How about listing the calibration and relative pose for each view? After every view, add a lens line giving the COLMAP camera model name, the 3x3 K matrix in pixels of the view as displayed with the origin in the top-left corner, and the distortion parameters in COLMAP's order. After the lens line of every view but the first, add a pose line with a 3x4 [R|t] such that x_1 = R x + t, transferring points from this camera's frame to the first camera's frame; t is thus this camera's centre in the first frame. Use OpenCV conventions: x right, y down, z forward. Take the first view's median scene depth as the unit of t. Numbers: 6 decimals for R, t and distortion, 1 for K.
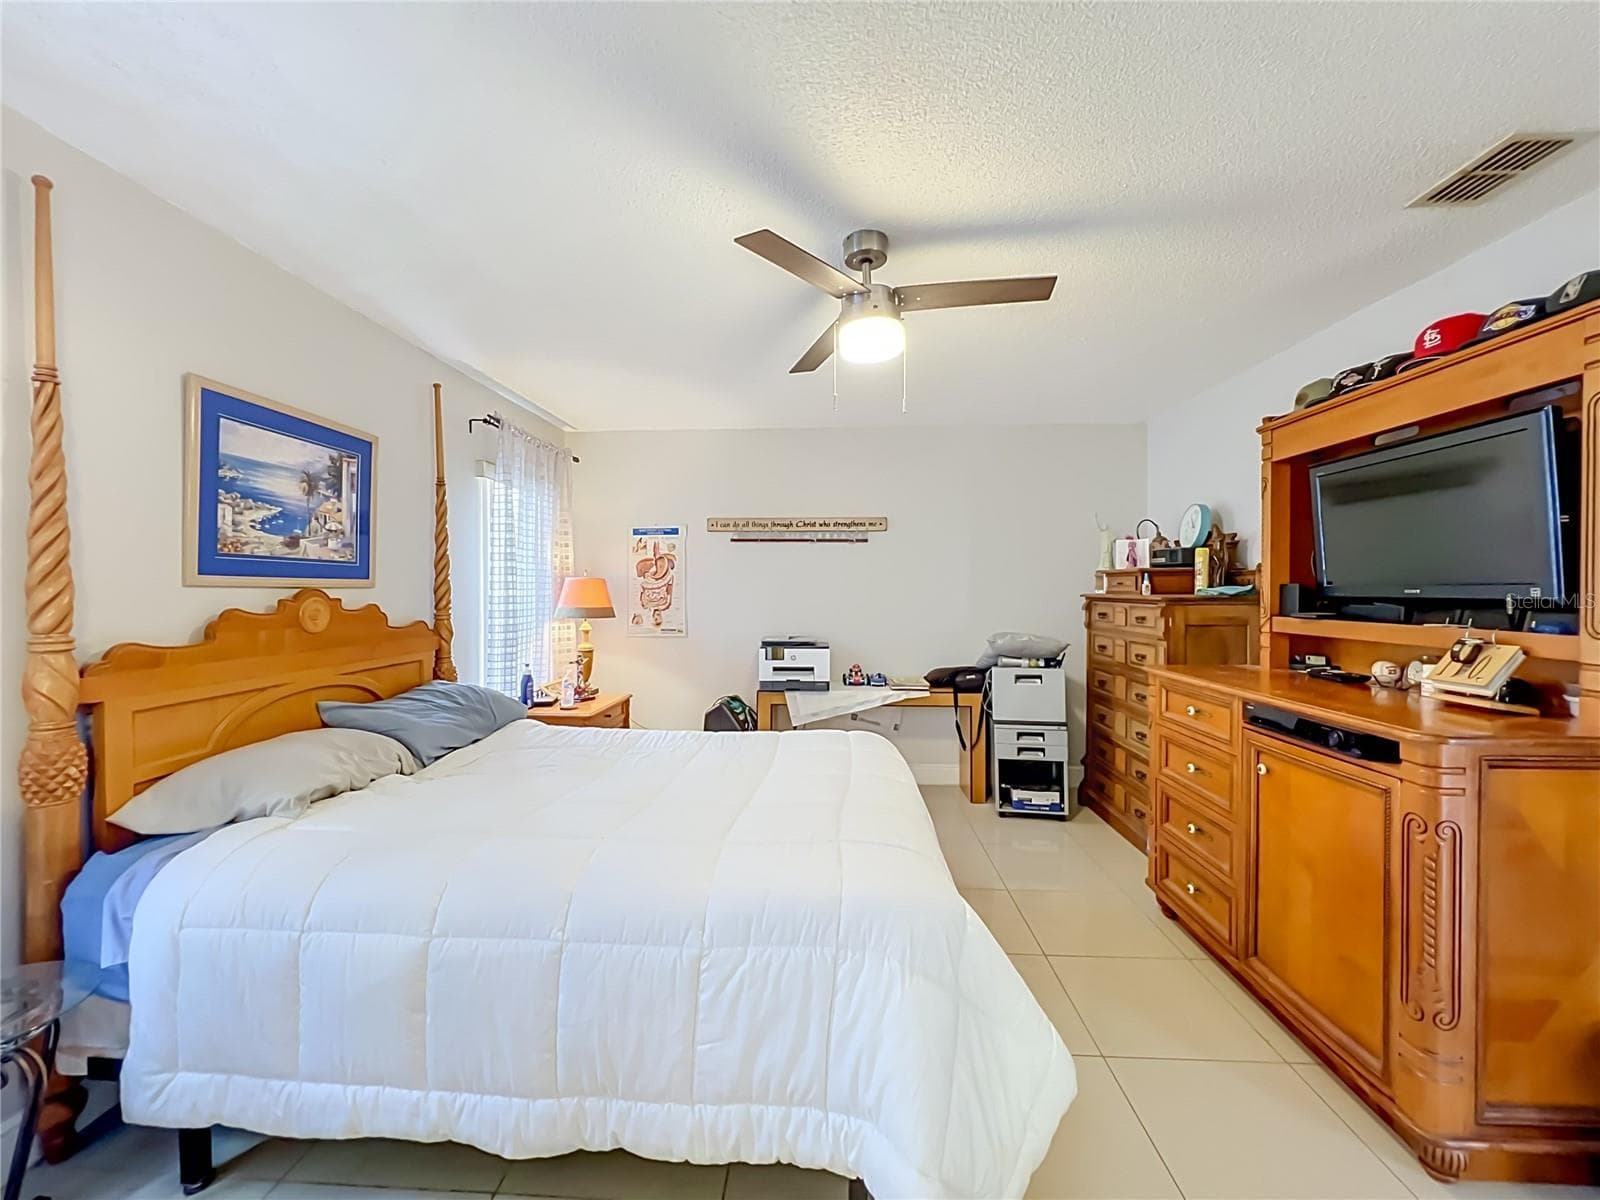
lens RADIAL K [[647.0, 0, 800.3], [0, 647.0, 592.7], [0, 0, 1]] dist [-0.000570, -0.000953]
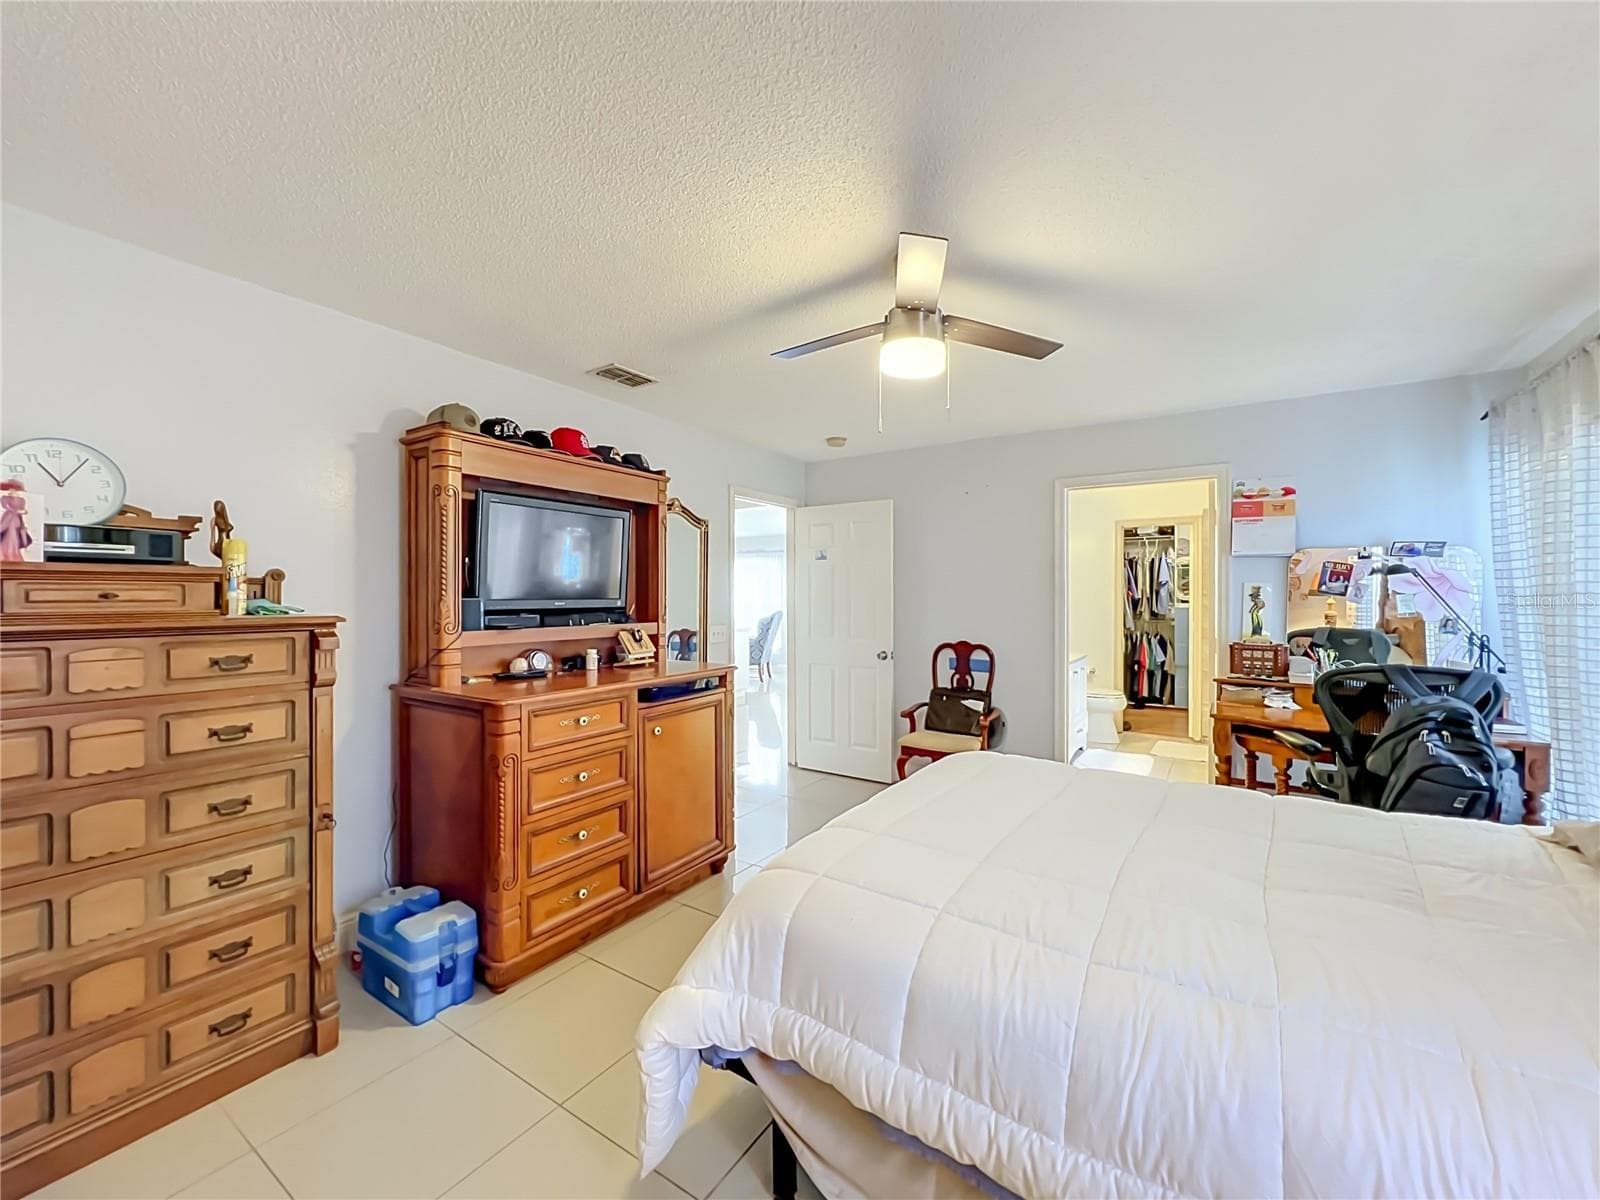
lens RADIAL K [[647.0, 0, 798.2], [0, 647.0, 596.3], [0, 0, 1]] dist [-0.000570, -0.000953]
pose [[-0.864839, 0.004772, 0.502027, -0.147451], [0.007692, 0.999963, 0.003745, -0.012209], [-0.501991, 0.007100, -0.864844, 1.200847]]
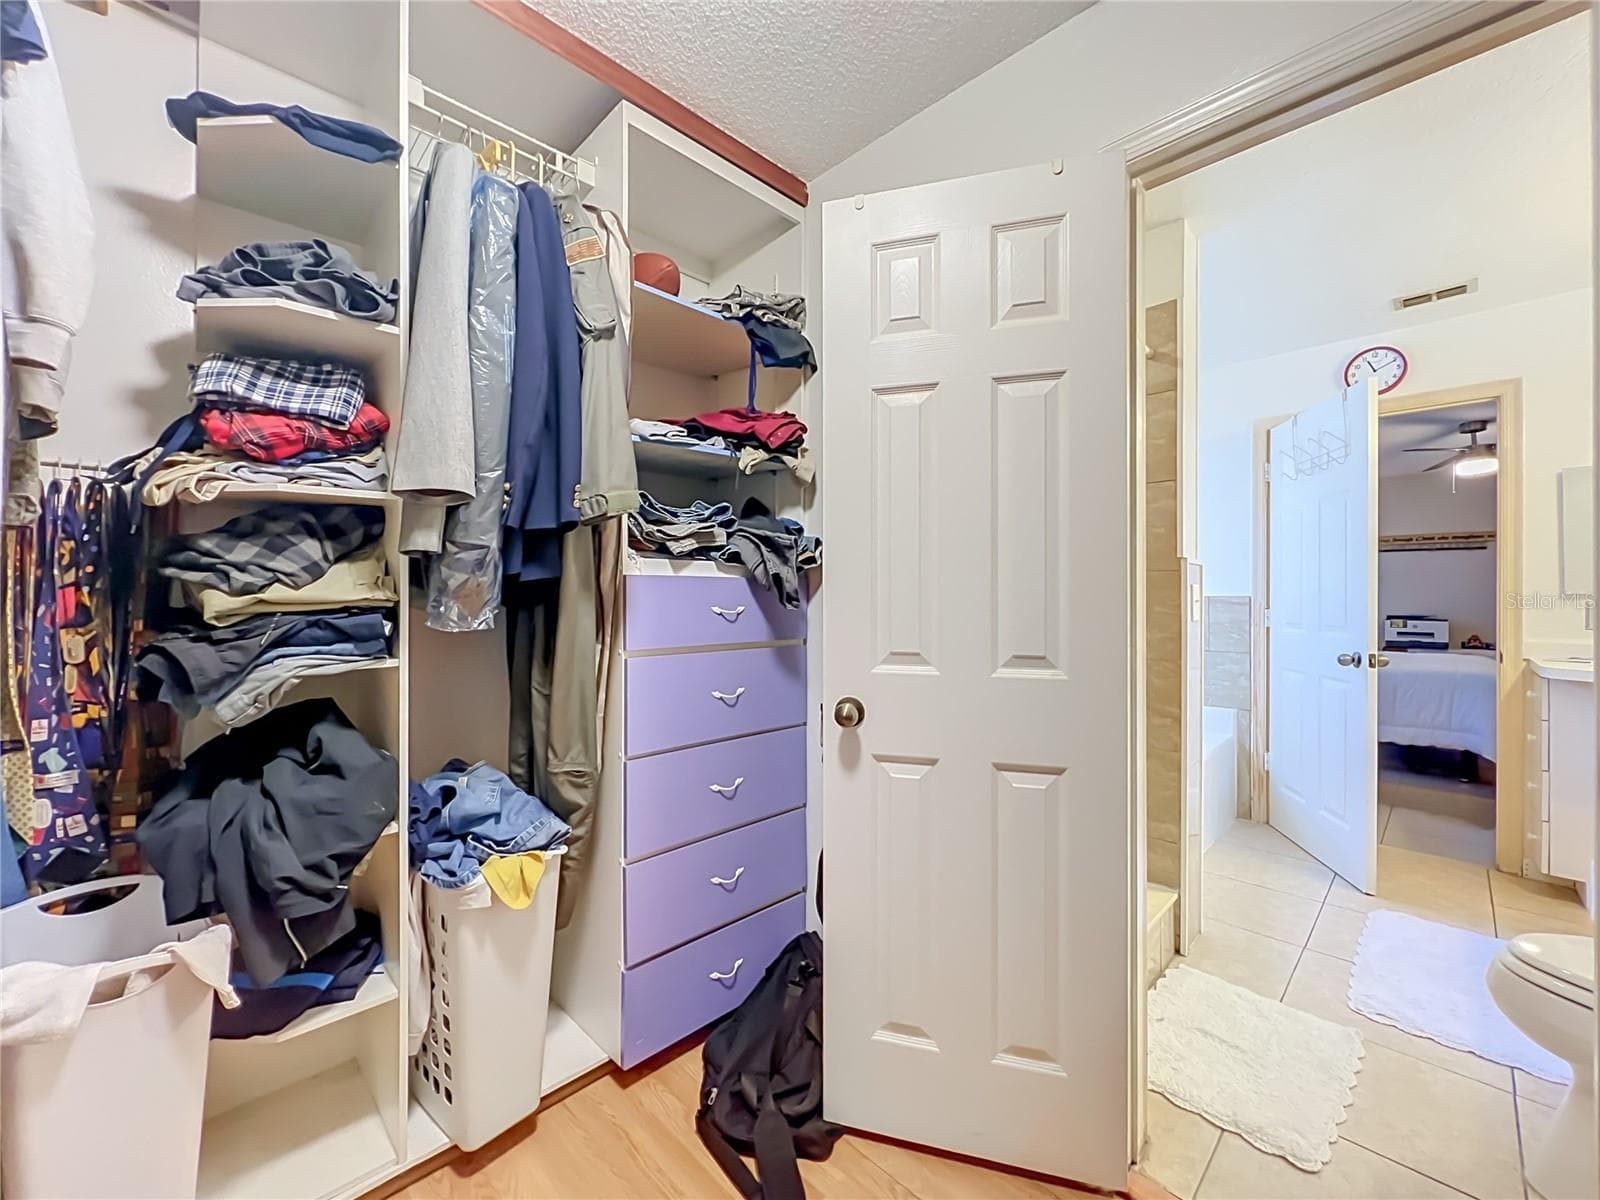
lens RADIAL K [[647.0, 0, 794.0], [0, 647.0, 597.3], [0, 0, 1]] dist [-0.000570, -0.000953]
pose [[0.737178, 0.000436, -0.675698, -0.131245], [-0.004046, 0.999985, -0.003769, 0.091244], [0.675686, 0.005512, 0.737169, -2.421593]]
